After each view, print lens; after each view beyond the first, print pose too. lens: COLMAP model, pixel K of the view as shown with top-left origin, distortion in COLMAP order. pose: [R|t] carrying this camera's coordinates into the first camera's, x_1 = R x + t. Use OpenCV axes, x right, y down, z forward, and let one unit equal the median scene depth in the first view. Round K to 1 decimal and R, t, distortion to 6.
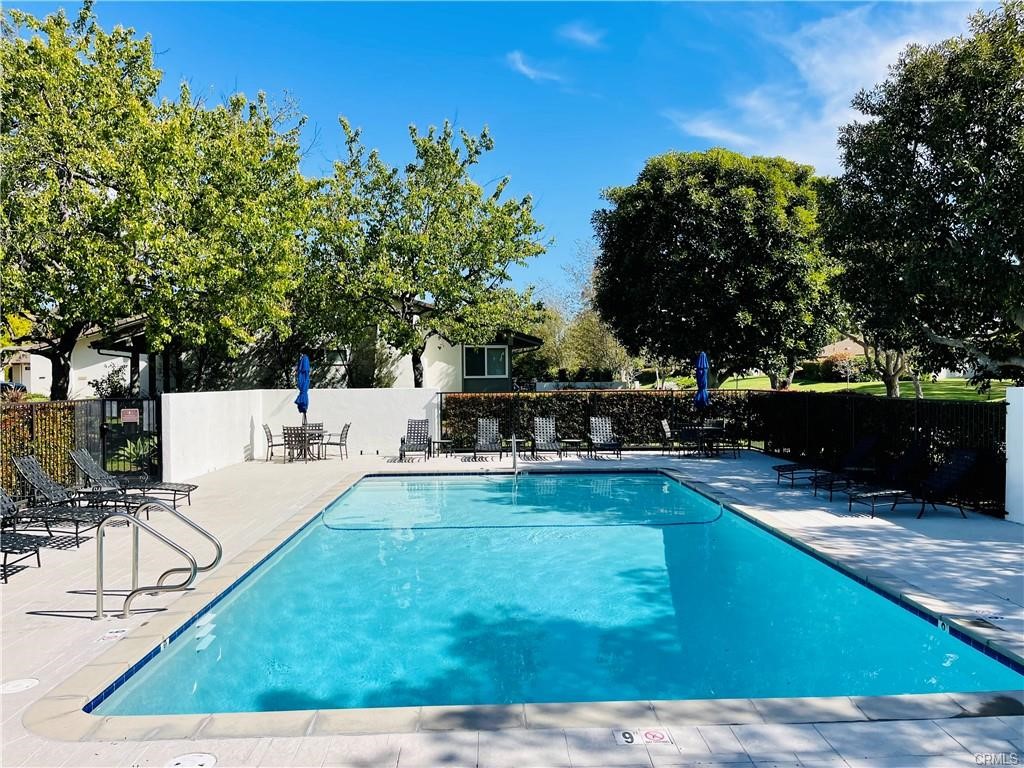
lens RADIAL K [[774.8, 0, 518.1], [0, 774.8, 383.5], [0, 0, 1]] dist [0.026775, -0.009103]
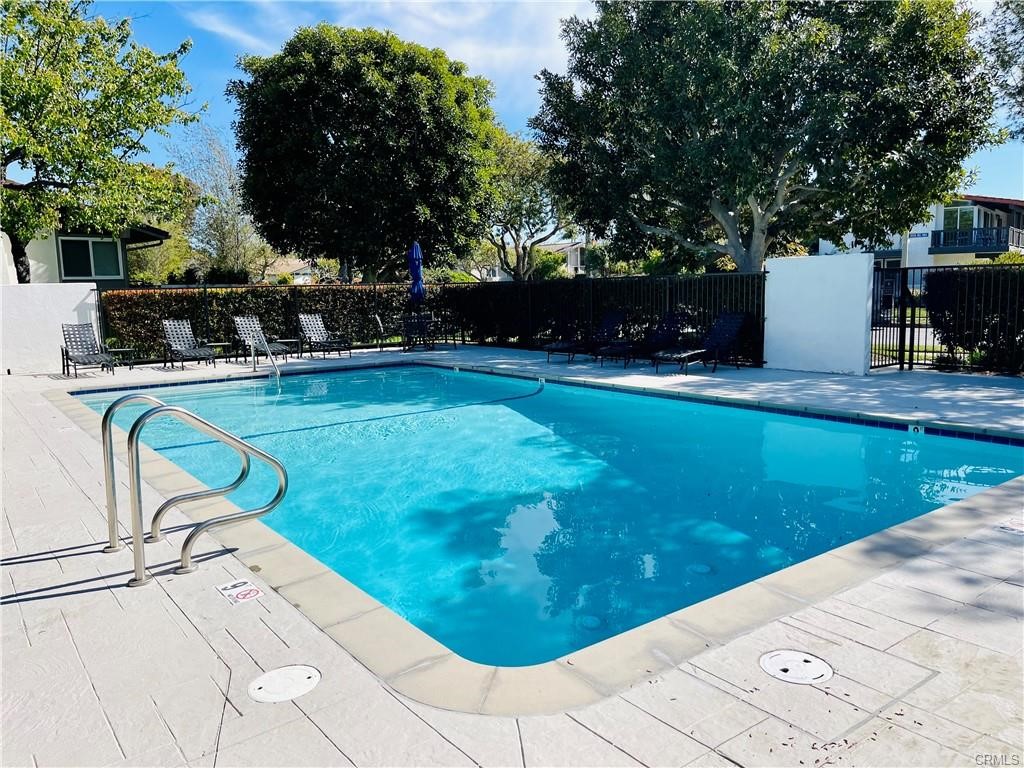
lens RADIAL K [[774.8, 0, 515.0], [0, 774.8, 385.5], [0, 0, 1]] dist [0.026775, -0.009103]
pose [[0.822683, -0.081322, 0.562654, -0.203933], [0.022143, 0.993549, 0.111224, 0.030087], [-0.568069, -0.079043, 0.819176, 0.118519]]
